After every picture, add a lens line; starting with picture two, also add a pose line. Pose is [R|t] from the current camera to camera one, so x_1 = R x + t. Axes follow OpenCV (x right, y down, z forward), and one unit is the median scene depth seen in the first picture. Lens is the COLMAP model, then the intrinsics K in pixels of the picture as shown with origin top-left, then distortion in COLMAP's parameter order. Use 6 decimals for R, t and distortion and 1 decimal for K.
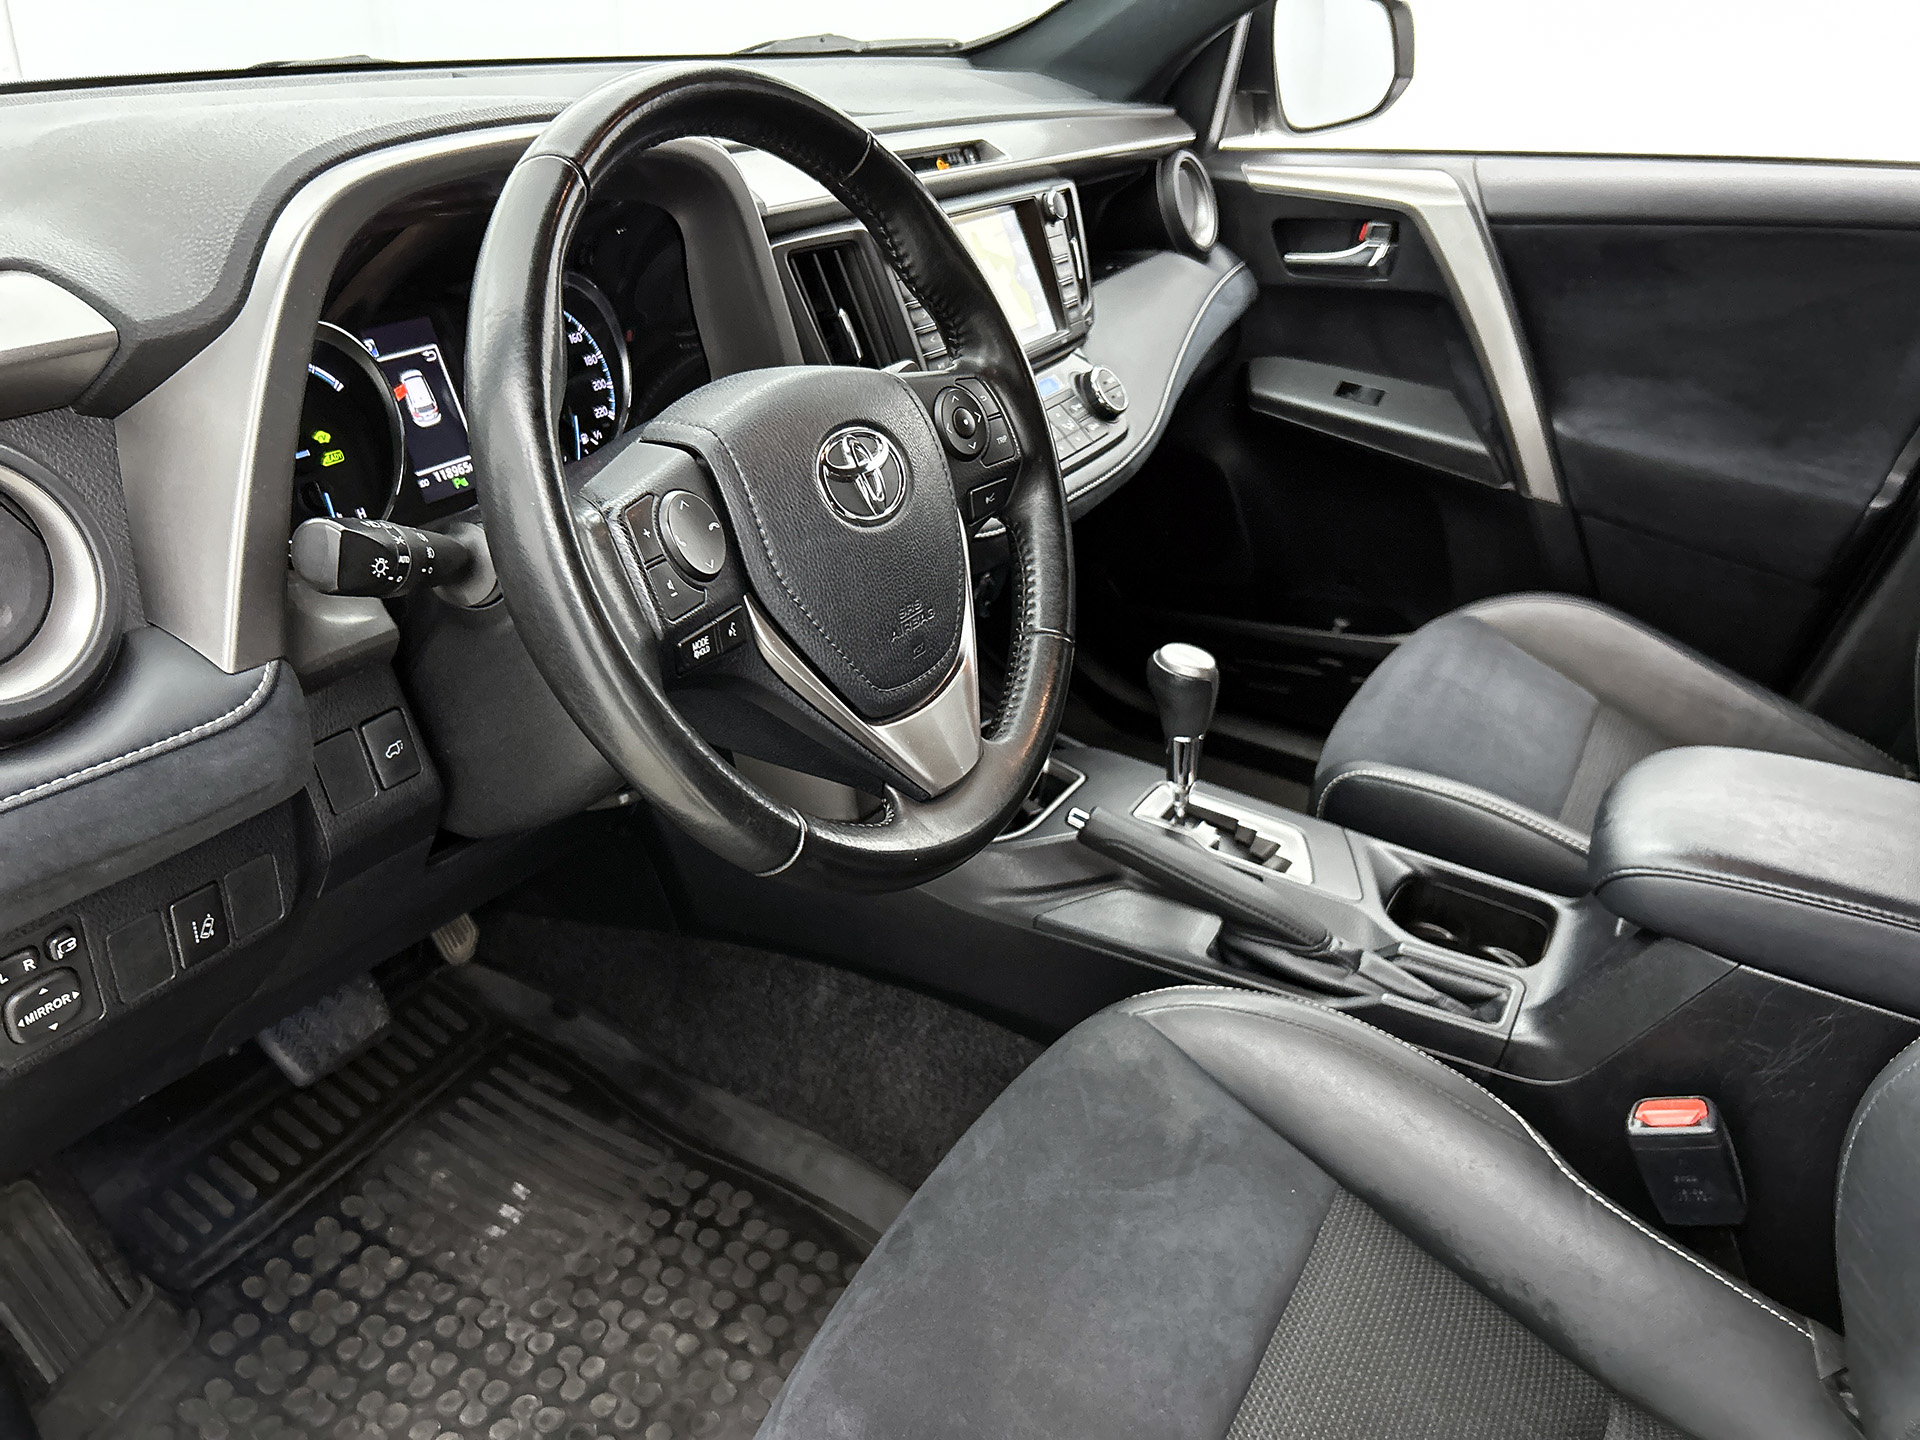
lens RADIAL K [[1449.5, 0, 966.6], [0, 1449.5, 721.0], [0, 0, 1]] dist [0.022189, -0.000248]
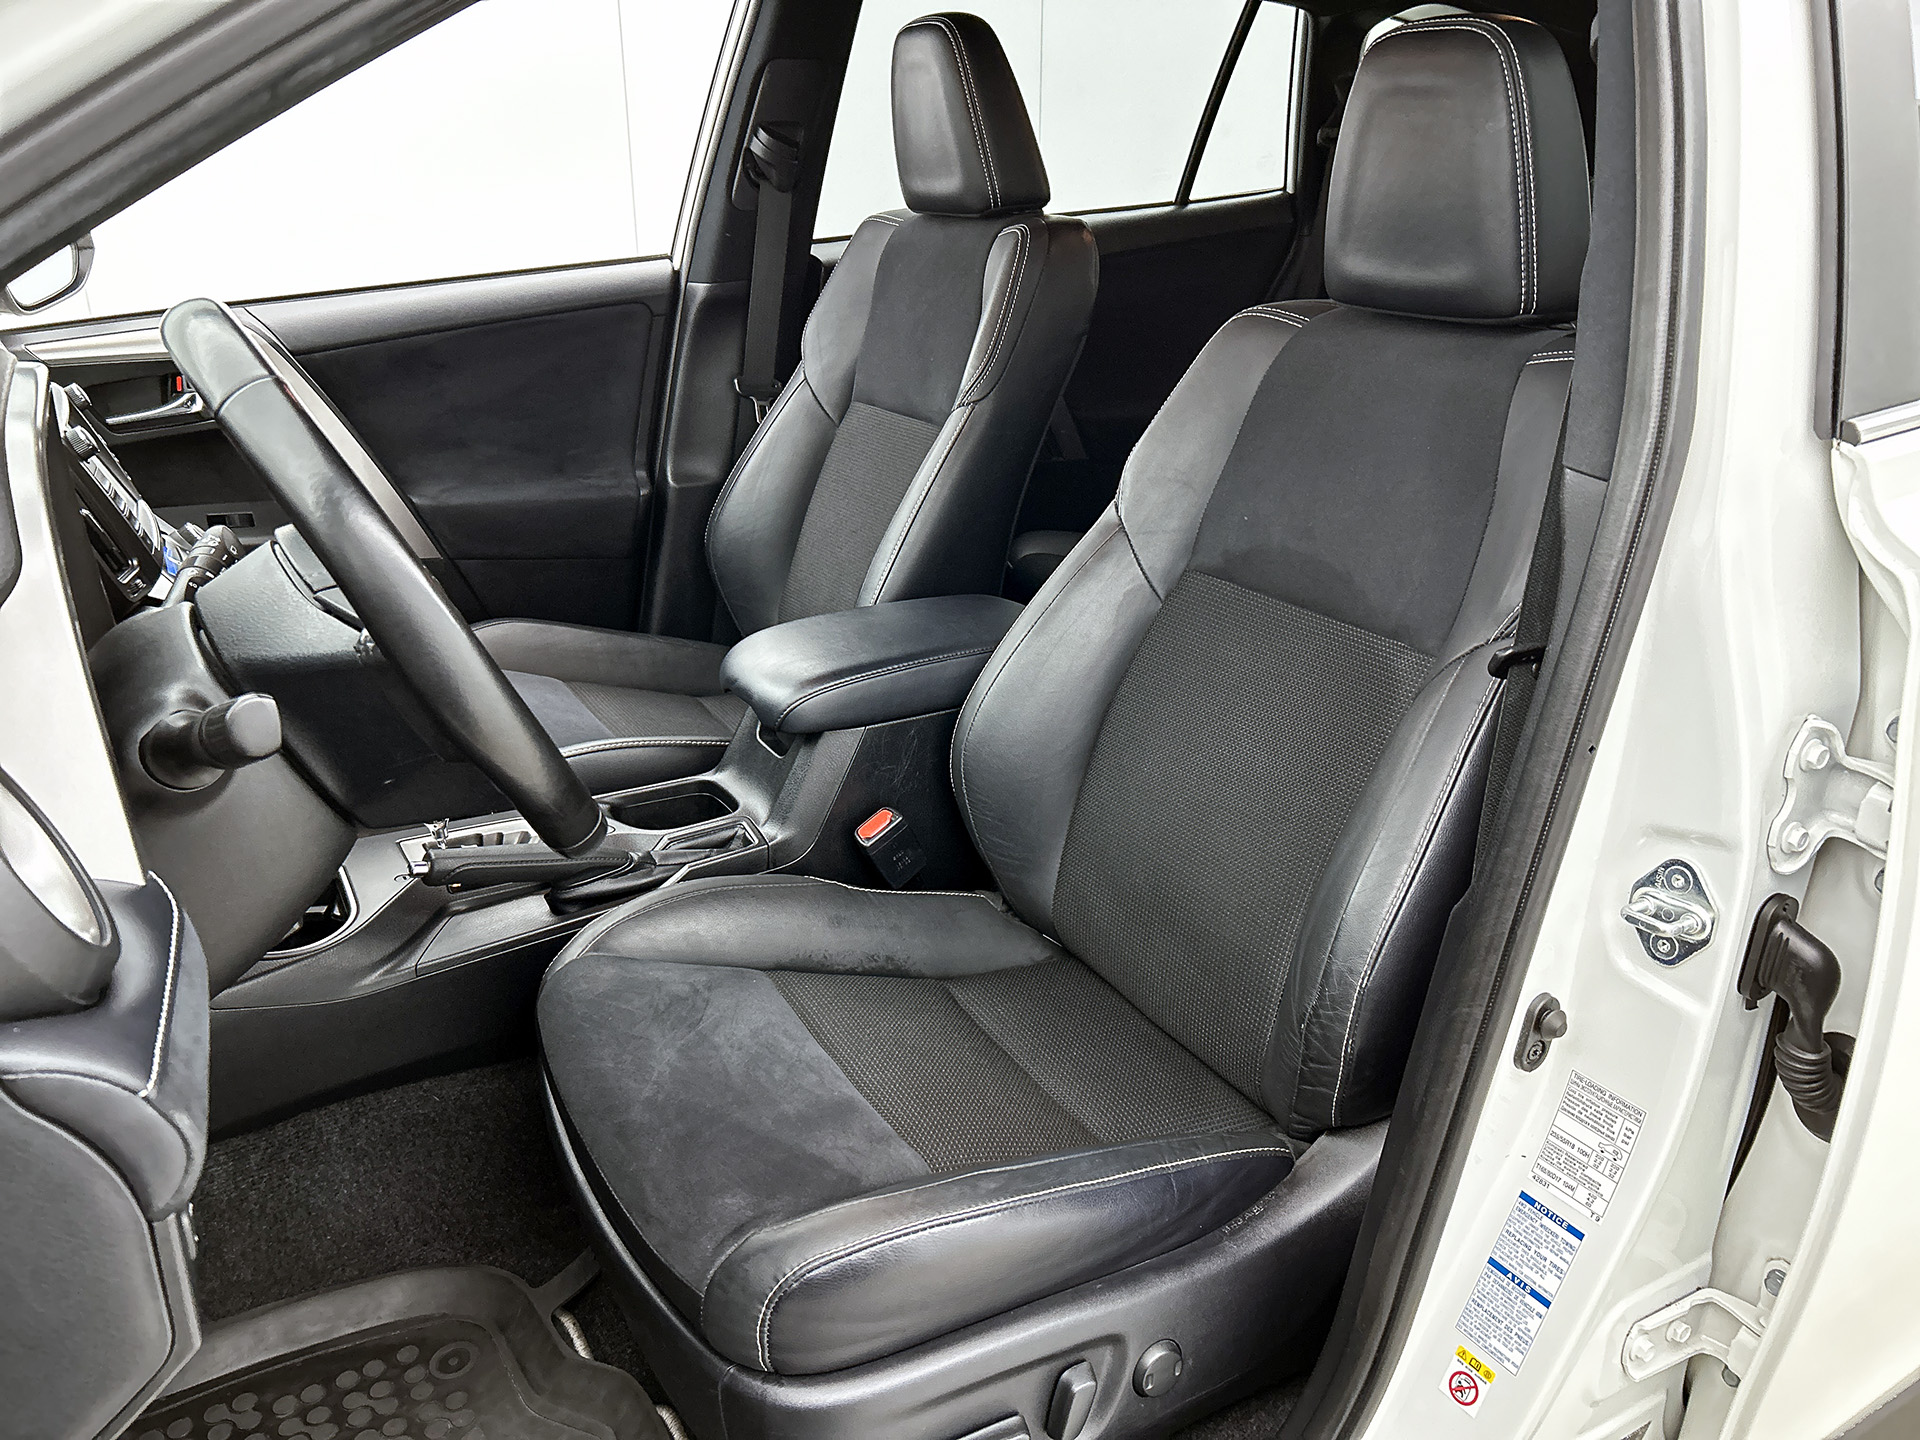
lens RADIAL K [[1449.5, 0, 959.1], [0, 1449.5, 716.7], [0, 0, 1]] dist [0.022189, -0.000248]
pose [[0.510278, -0.357860, 0.782018, -0.540899], [0.412565, 0.899711, 0.142513, -0.028792], [-0.754590, 0.249912, 0.606743, -0.077814]]
